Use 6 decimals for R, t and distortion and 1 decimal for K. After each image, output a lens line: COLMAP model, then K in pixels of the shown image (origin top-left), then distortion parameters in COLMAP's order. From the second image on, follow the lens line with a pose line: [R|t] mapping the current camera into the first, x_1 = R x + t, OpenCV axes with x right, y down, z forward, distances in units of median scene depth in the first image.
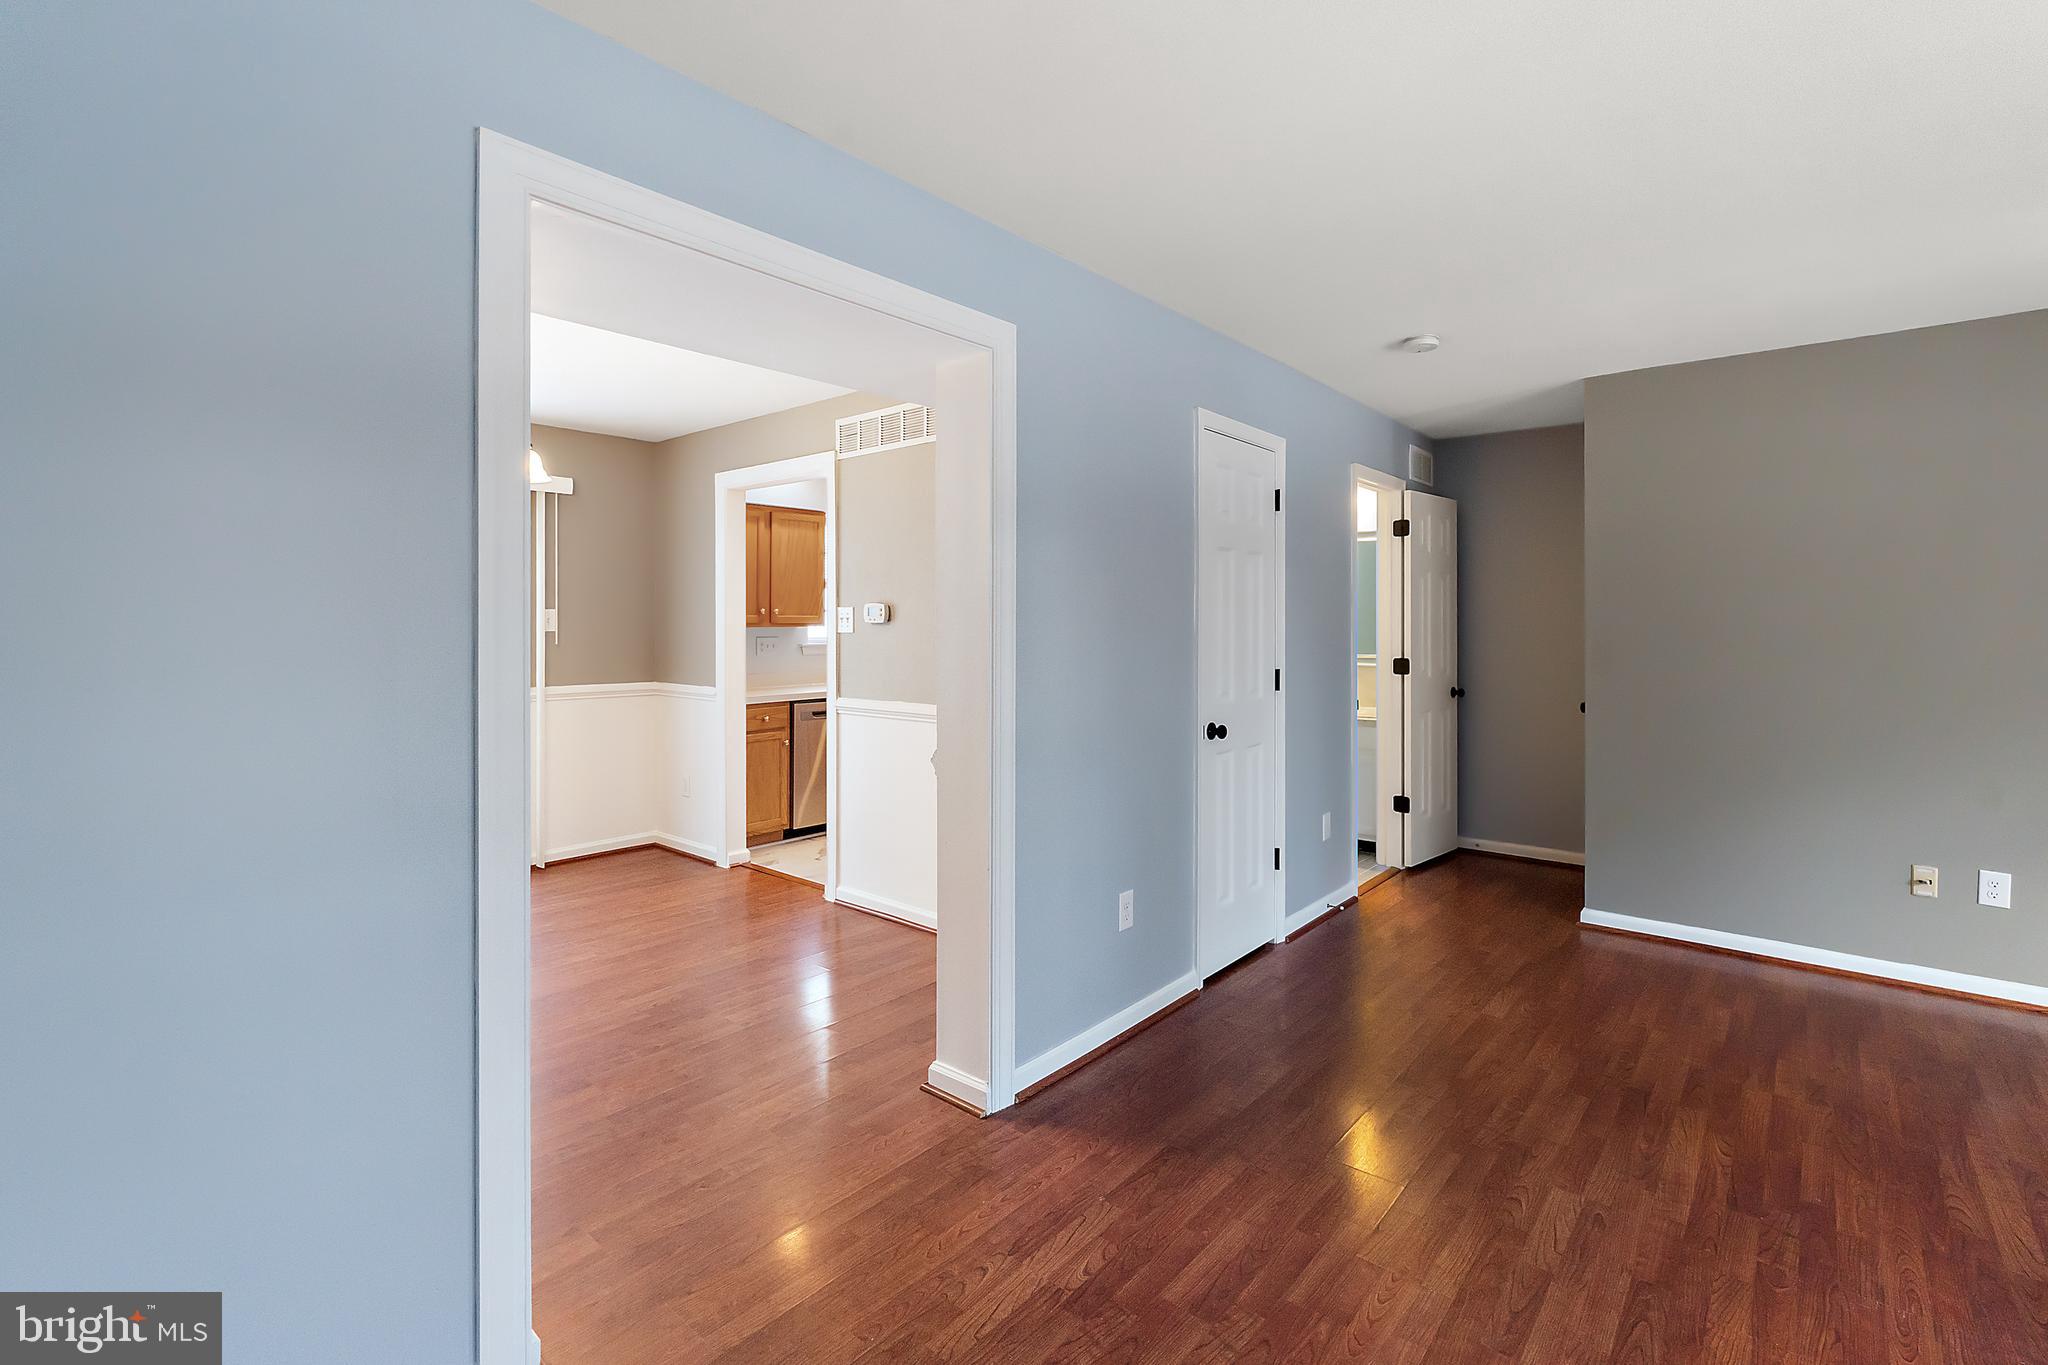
lens RADIAL K [[929.4, 0, 1019.3], [0, 929.4, 620.9], [0, 0, 1]] dist [-0.002200, 0.000436]
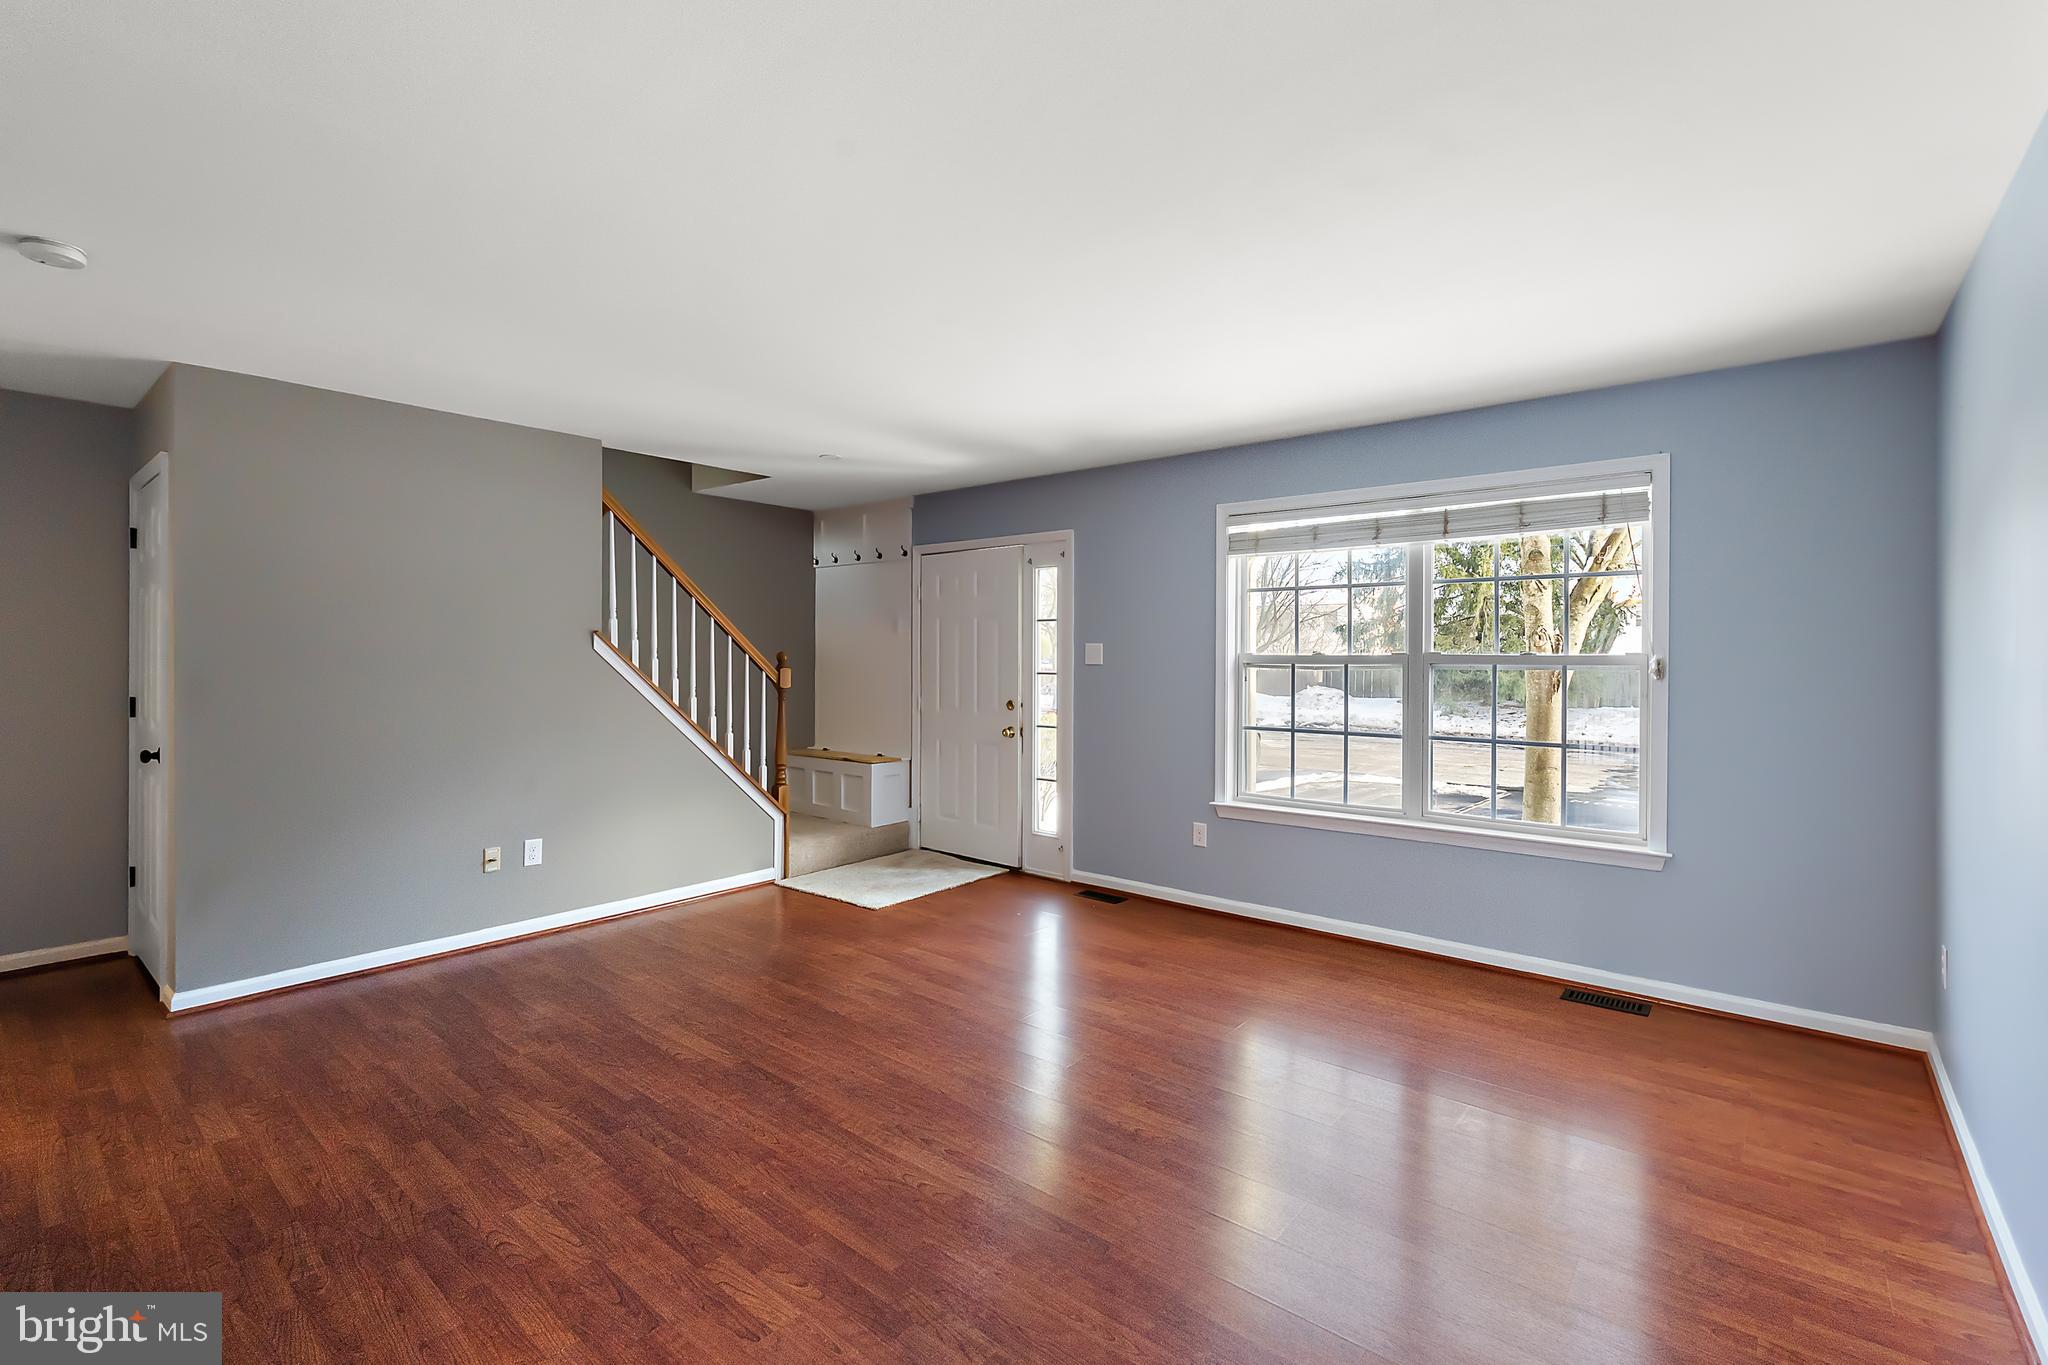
lens RADIAL K [[908.8, 0, 1037.0], [0, 908.8, 672.5], [0, 0, 1]] dist [-0.000476, 0.000083]
pose [[-0.024881, -0.021395, 0.999461, -0.207381], [-0.006504, 0.999753, 0.021239, -0.003720], [-0.999669, -0.005972, -0.025014, 0.221130]]
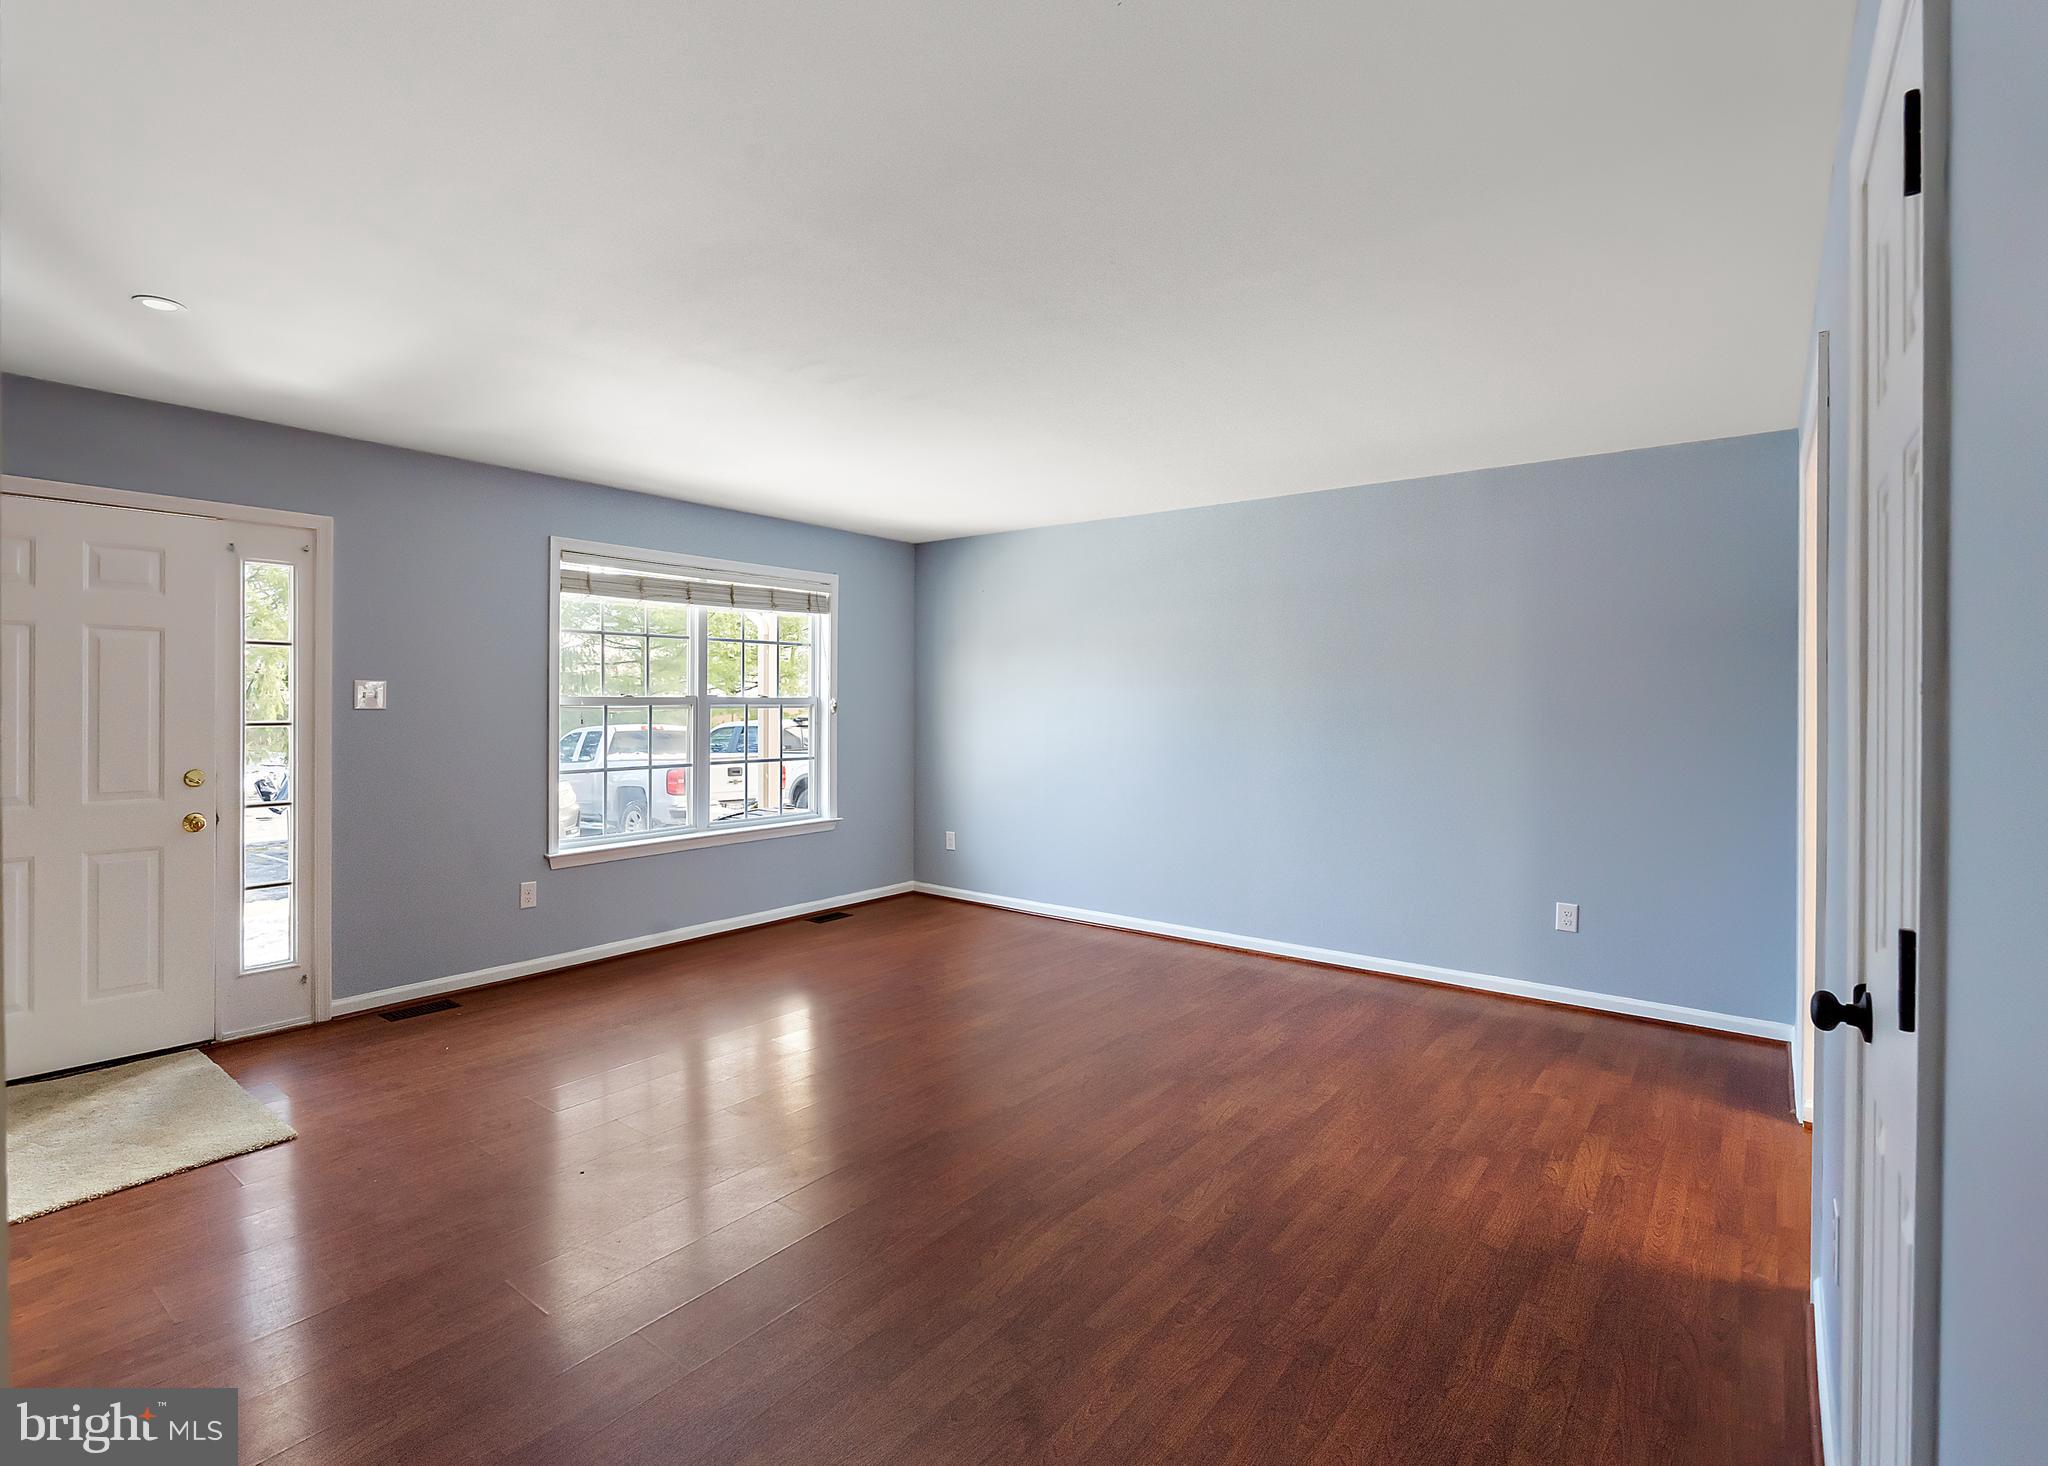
lens RADIAL K [[972.5, 0, 938.2], [0, 972.5, 702.0], [0, 0, 1]] dist [-0.011832, 0.000199]
pose [[-0.999942, -0.005649, -0.009212, 0.434979], [-0.005644, 0.999984, -0.000511, 0.001498], [0.009215, -0.000459, -0.999957, 1.049148]]
